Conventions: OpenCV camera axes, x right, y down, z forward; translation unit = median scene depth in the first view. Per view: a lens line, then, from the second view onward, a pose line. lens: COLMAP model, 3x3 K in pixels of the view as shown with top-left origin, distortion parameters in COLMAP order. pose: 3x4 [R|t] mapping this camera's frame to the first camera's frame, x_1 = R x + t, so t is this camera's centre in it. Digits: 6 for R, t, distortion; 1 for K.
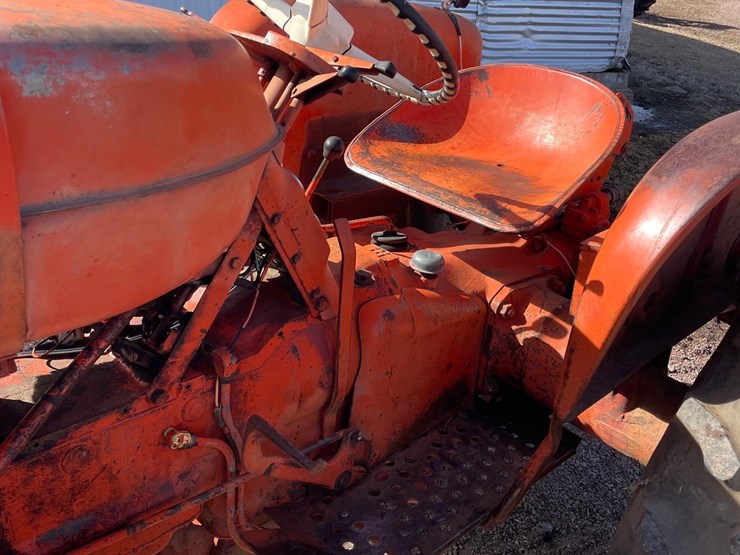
lens RADIAL K [[746.7, 0, 386.5], [0, 746.7, 251.8], [0, 0, 1]] dist [0.084350, -0.088083]
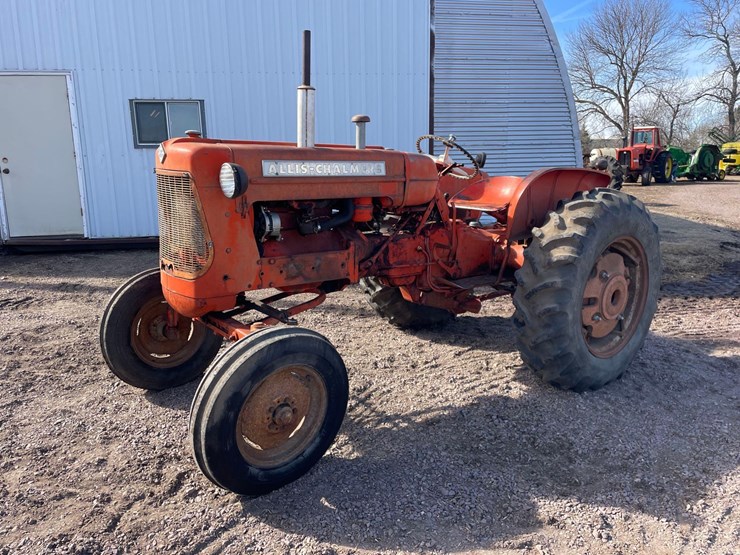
lens RADIAL K [[560.3, 0, 370.6], [0, 560.3, 276.2], [0, 0, 1]] dist [0.101297, -0.126174]
pose [[0.990065, -0.053710, -0.129951, -0.111620], [0.023784, 0.974824, -0.221704, 0.942755], [0.138587, 0.216411, 0.966416, -1.832011]]
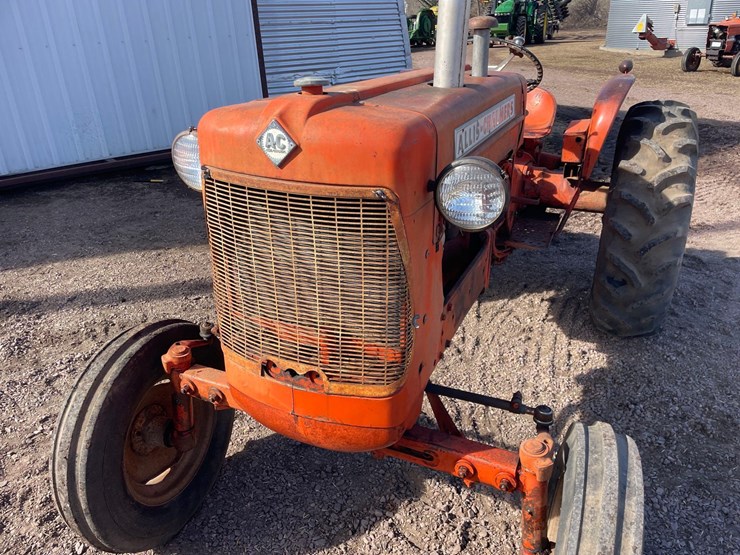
lens RADIAL K [[559.1, 0, 380.6], [0, 559.1, 275.3], [0, 0, 1]] dist [0.098215, -0.122895]
pose [[0.919746, -0.246355, 0.305576, -1.250960], [0.242160, 0.968831, 0.052200, 0.237227], [-0.308911, 0.025987, 0.950736, -0.925299]]
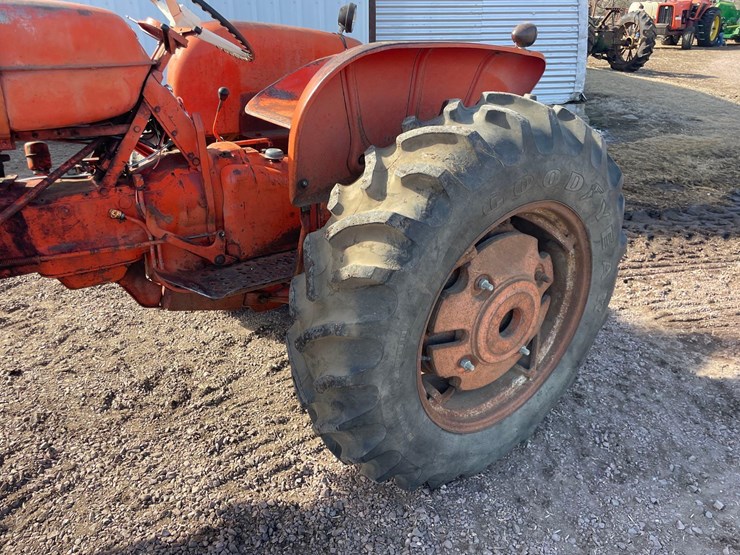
lens RADIAL K [[559.9, 0, 376.3], [0, 559.9, 276.2], [0, 0, 1]] dist [0.100781, -0.123600]
pose [[0.986987, 0.001477, -0.160792, 0.593725], [-0.000197, 0.999968, 0.007980, 0.341127], [0.160799, -0.007844, 0.986956, -0.398263]]
